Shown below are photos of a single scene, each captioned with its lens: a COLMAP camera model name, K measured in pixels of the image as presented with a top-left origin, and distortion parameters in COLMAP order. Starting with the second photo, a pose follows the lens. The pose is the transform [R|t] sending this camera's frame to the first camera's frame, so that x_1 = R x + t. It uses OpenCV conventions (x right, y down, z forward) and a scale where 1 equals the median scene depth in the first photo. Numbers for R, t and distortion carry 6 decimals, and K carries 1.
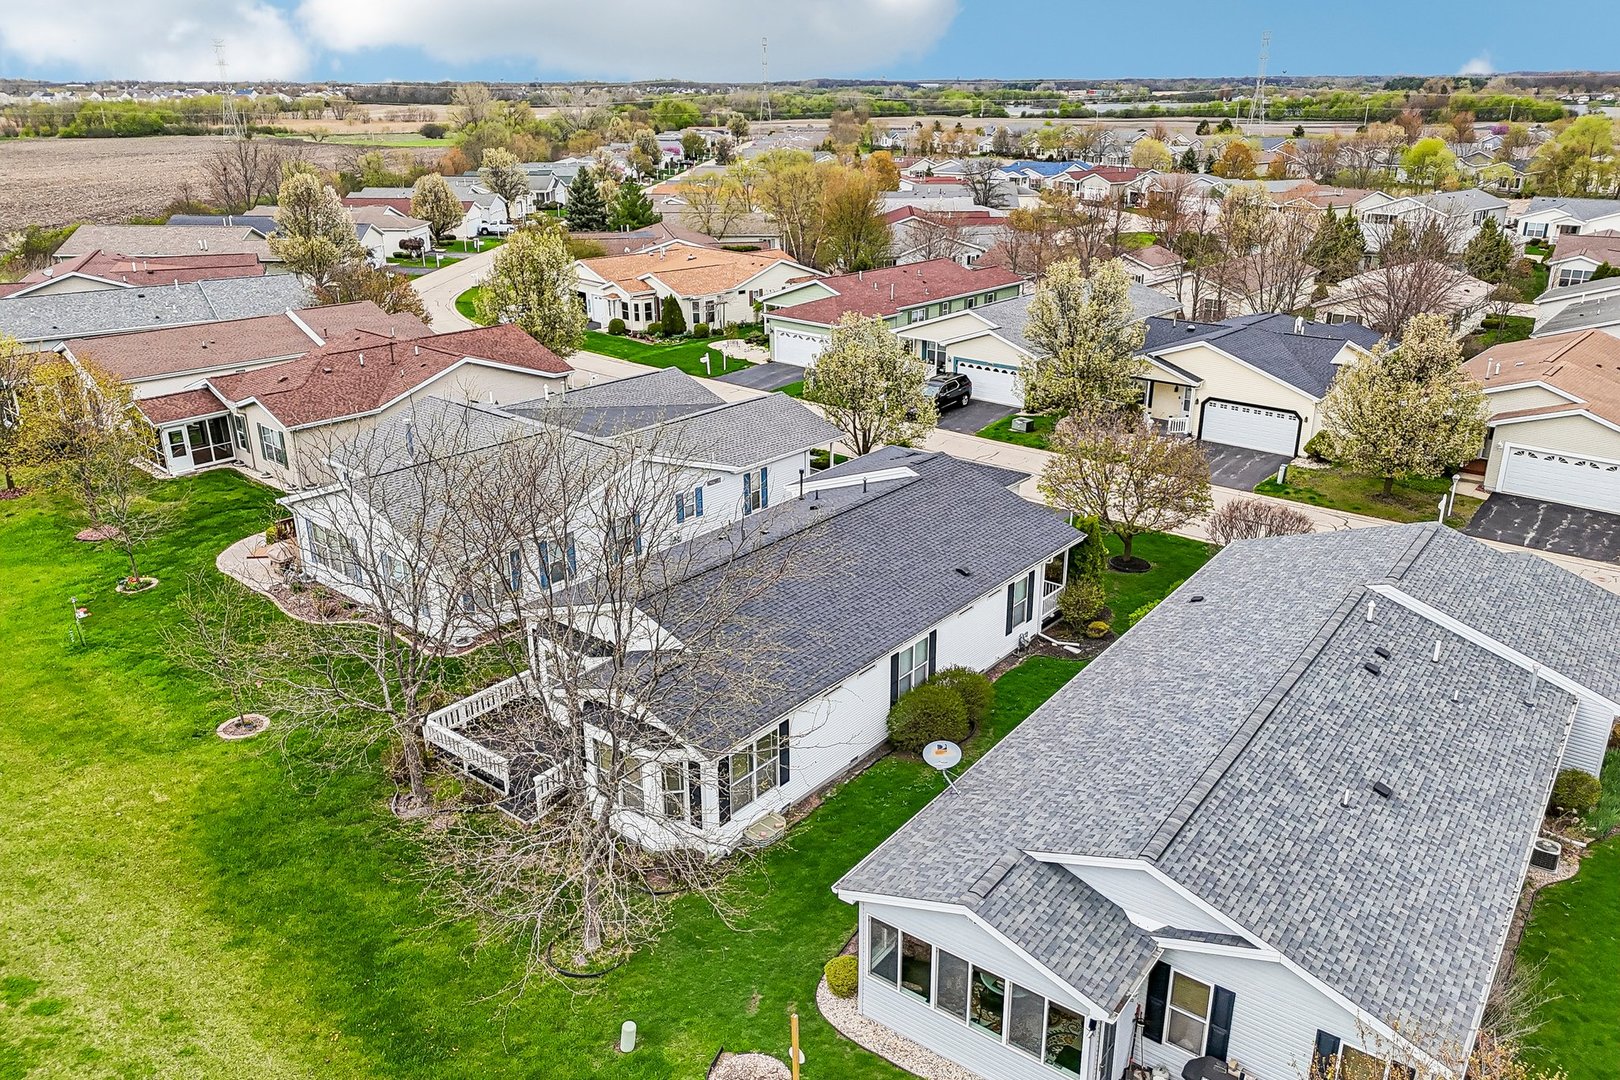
lens RADIAL K [[1193.2, 0, 812.1], [0, 1193.2, 533.6], [0, 0, 1]] dist [0.042713, -0.006401]
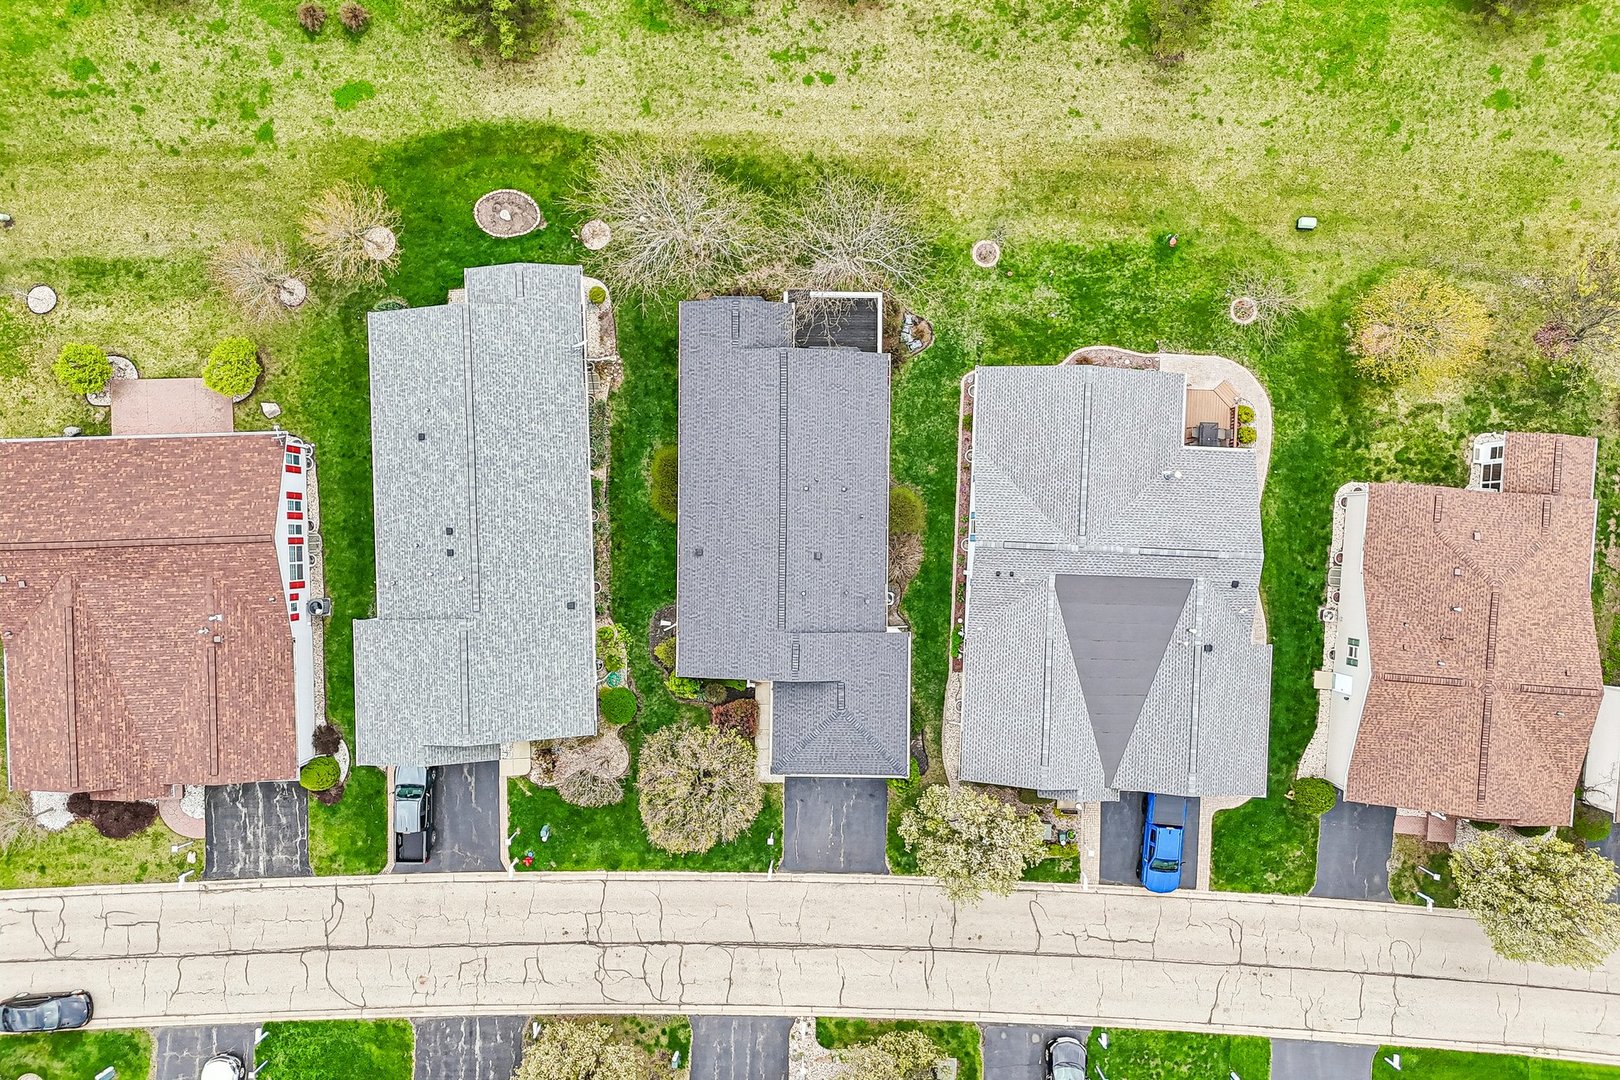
lens RADIAL K [[1193.2, 0, 812.1], [0, 1193.2, 533.6], [0, 0, 1]] dist [0.042713, -0.006401]
pose [[-0.783699, 0.621109, -0.006352, 0.001655], [-0.225067, -0.274422, 0.934900, -1.167833], [0.578931, 0.734110, 0.354855, 0.392021]]
